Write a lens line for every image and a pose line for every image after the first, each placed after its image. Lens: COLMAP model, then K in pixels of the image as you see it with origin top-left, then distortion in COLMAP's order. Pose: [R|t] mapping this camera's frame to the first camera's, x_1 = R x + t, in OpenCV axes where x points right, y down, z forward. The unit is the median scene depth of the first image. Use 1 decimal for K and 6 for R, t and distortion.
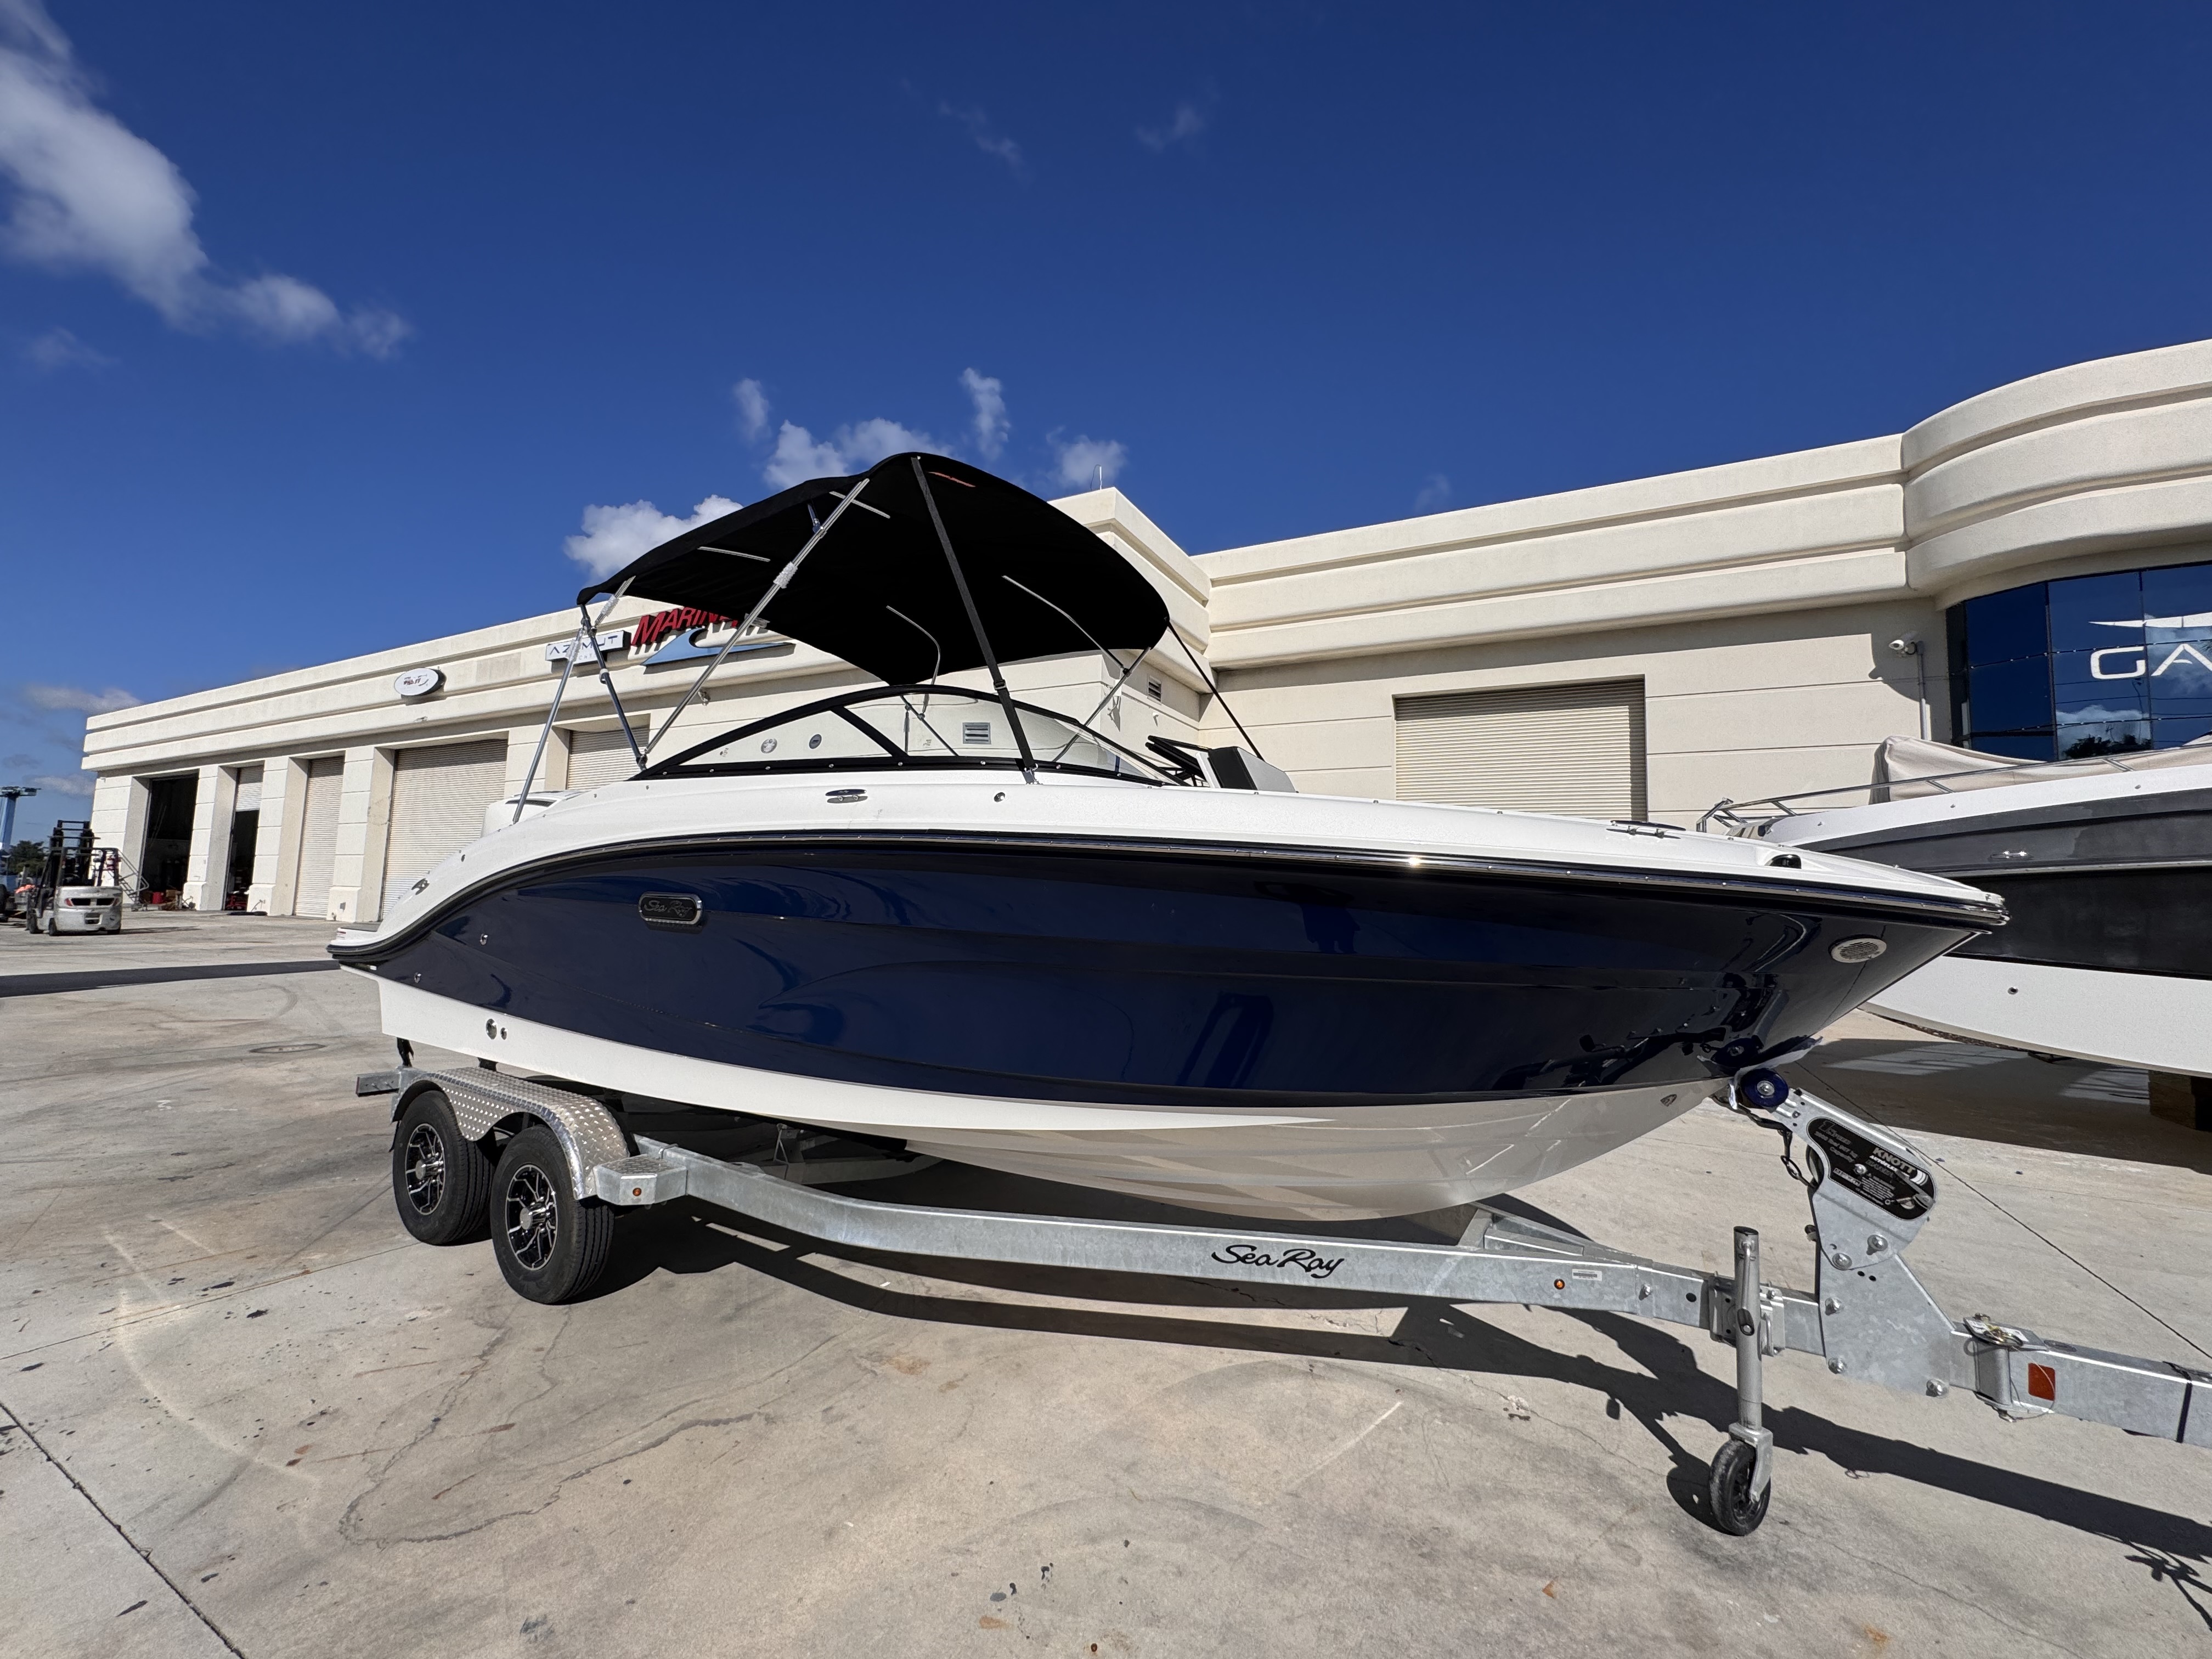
lens RADIAL K [[882.2, 0, 1109.0], [0, 882.2, 823.5], [0, 0, 1]] dist [-0.001451, 0.000012]
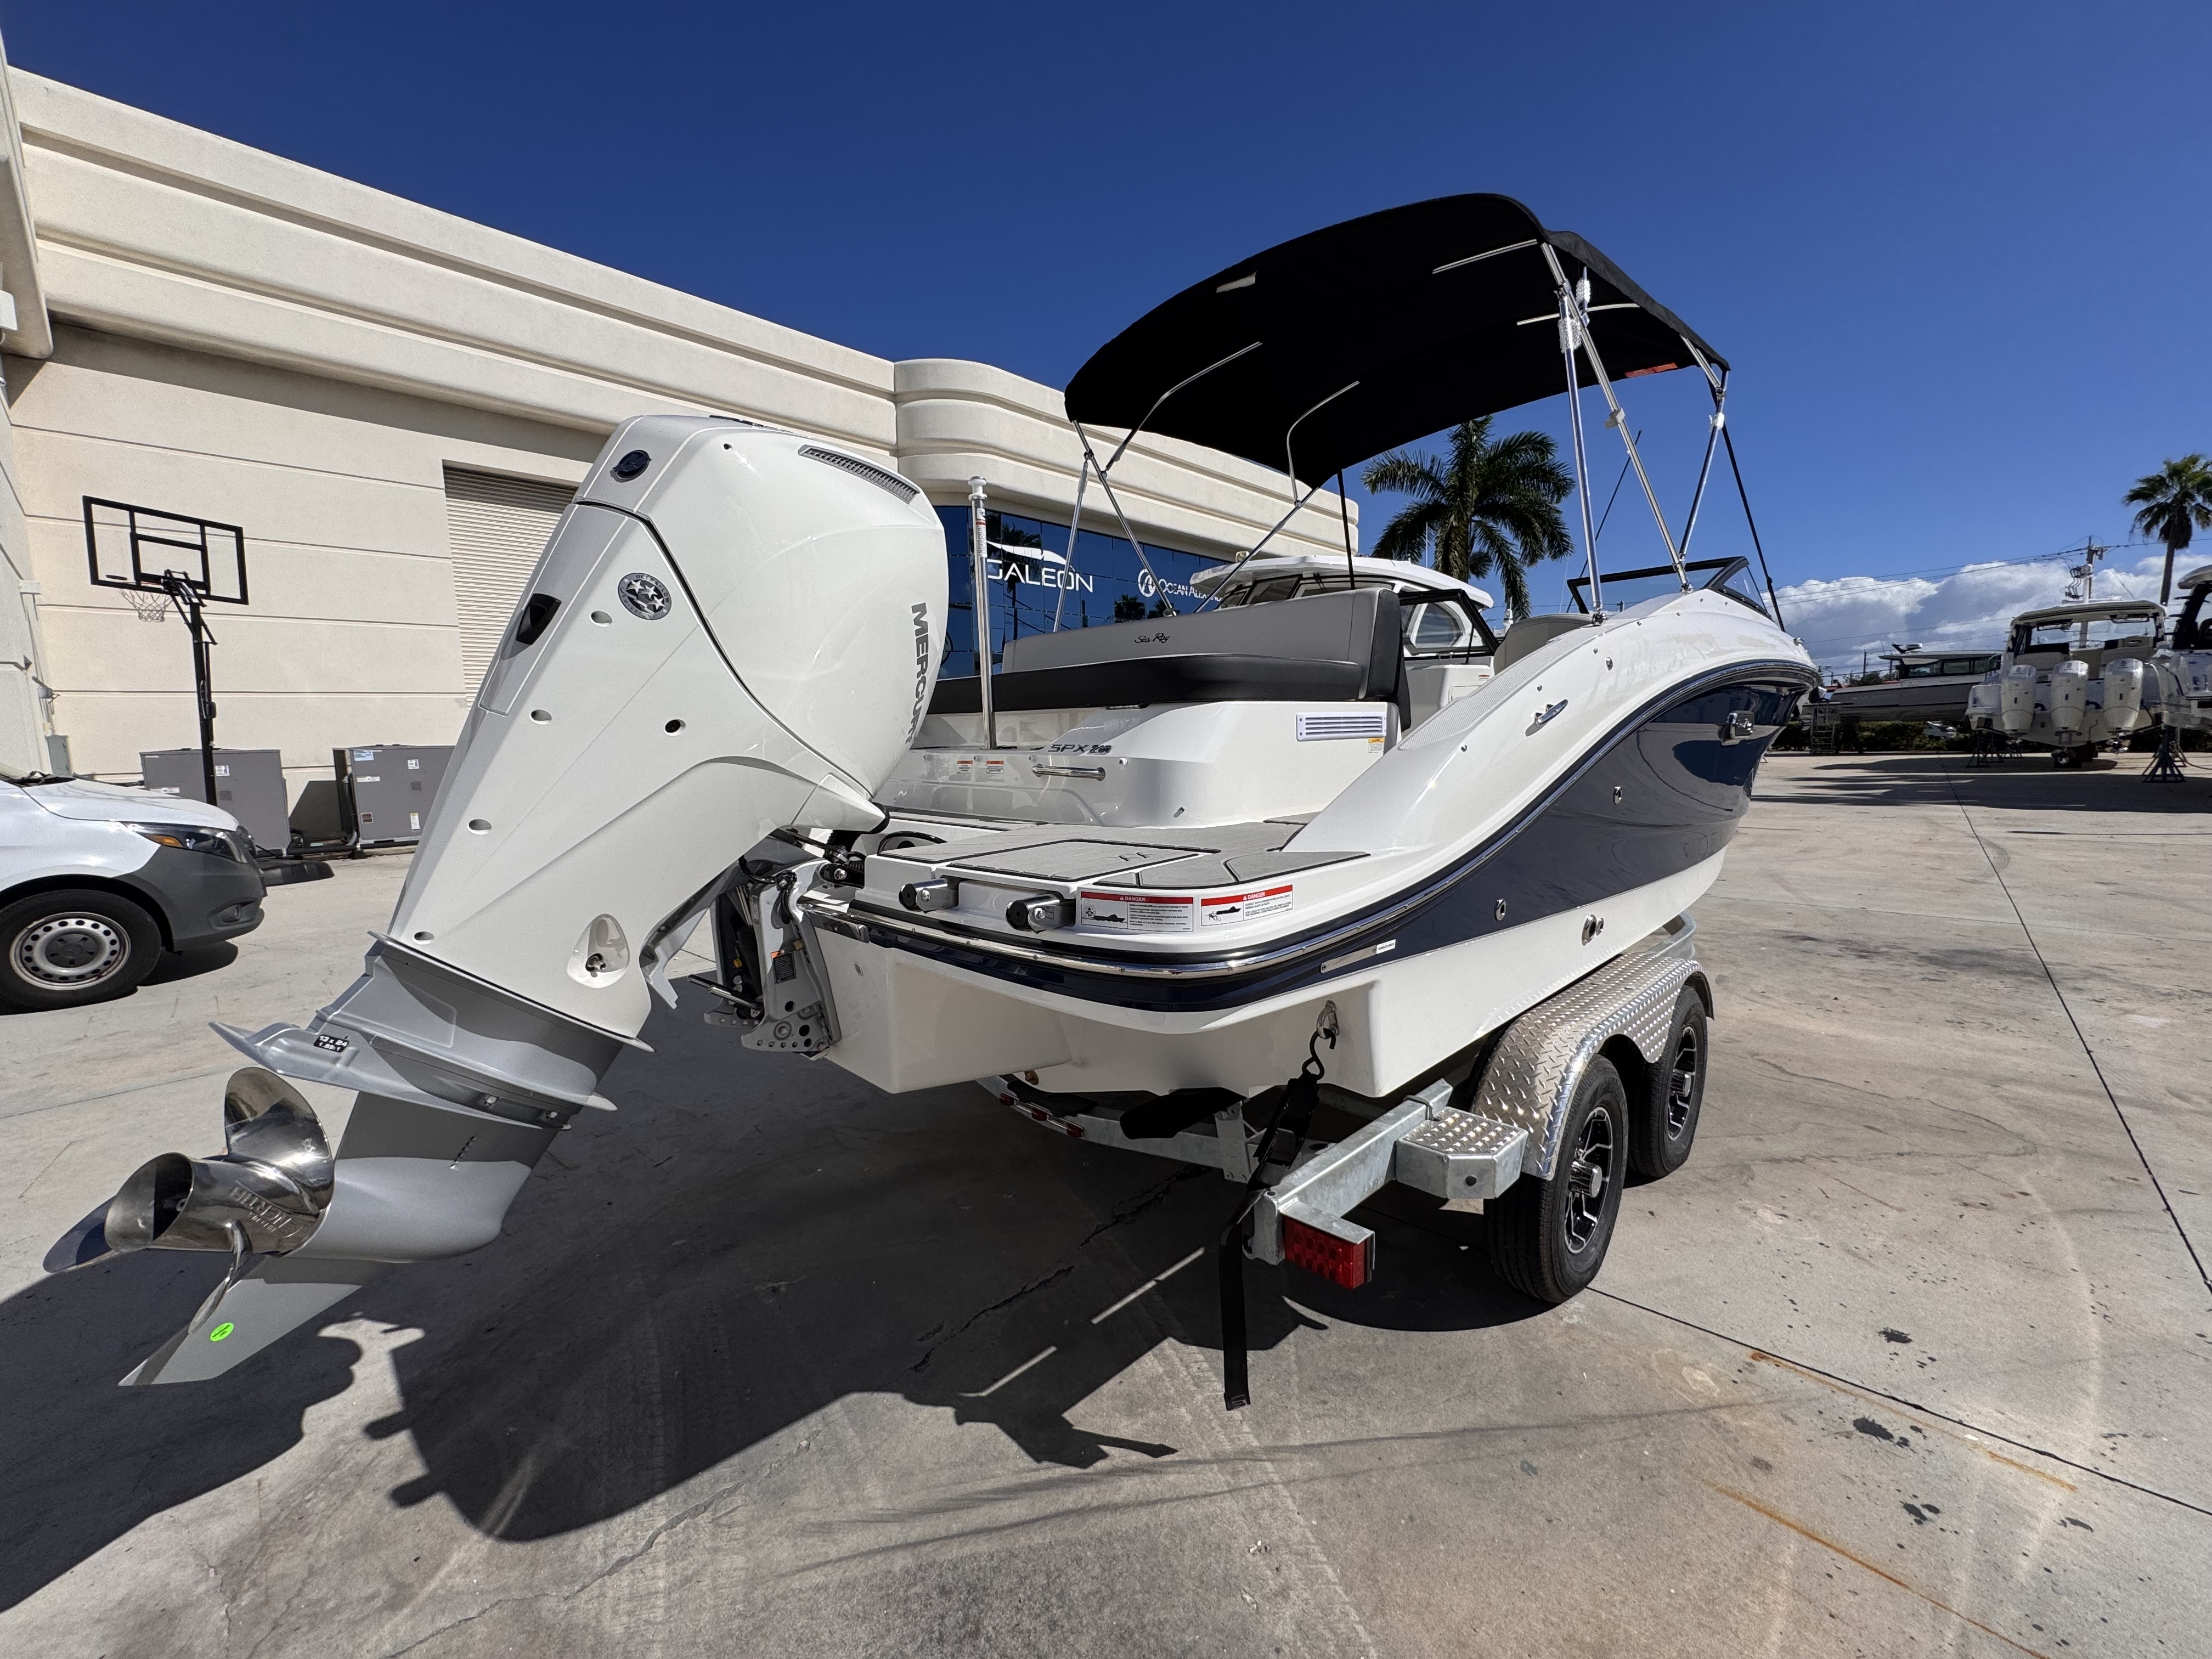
lens RADIAL K [[882.2, 0, 1102.8], [0, 882.2, 826.7], [0, 0, 1]] dist [-0.001451, 0.000012]
pose [[0.247938, -0.139168, 0.958728, -1.715433], [-0.049941, 0.986476, 0.156111, 0.091329], [-0.967488, -0.086585, 0.237635, 1.464153]]
